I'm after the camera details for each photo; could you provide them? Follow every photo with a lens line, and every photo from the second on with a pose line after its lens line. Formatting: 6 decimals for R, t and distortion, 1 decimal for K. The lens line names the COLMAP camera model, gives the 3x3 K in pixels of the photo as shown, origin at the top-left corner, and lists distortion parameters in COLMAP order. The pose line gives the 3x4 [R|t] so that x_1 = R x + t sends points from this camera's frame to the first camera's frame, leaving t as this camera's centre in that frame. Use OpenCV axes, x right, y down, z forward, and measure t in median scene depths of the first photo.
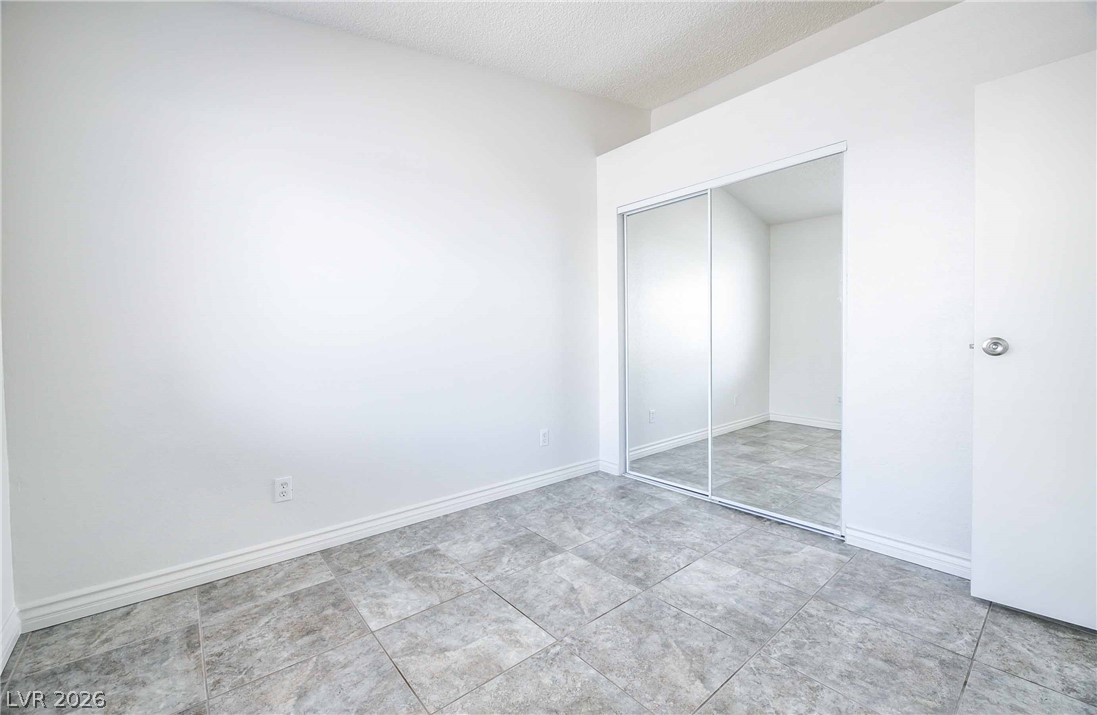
lens RADIAL K [[448.5, 0, 547.7], [0, 448.5, 346.3], [0, 0, 1]] dist [-0.004079, -0.000546]
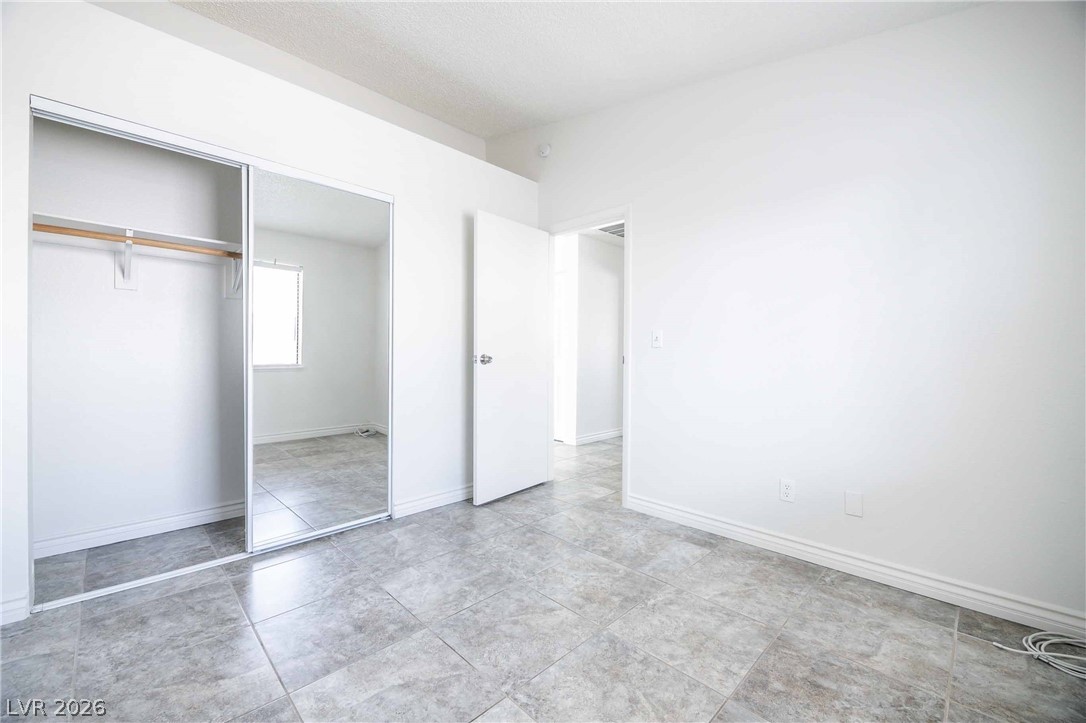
lens RADIAL K [[441.6, 0, 541.5], [0, 441.6, 361.9], [0, 0, 1]] dist [-0.007707, -0.000072]
pose [[-0.086006, -0.010452, 0.996240, -0.675605], [0.008352, 0.999902, 0.011211, -0.005801], [-0.996260, 0.009285, -0.085910, 0.810621]]
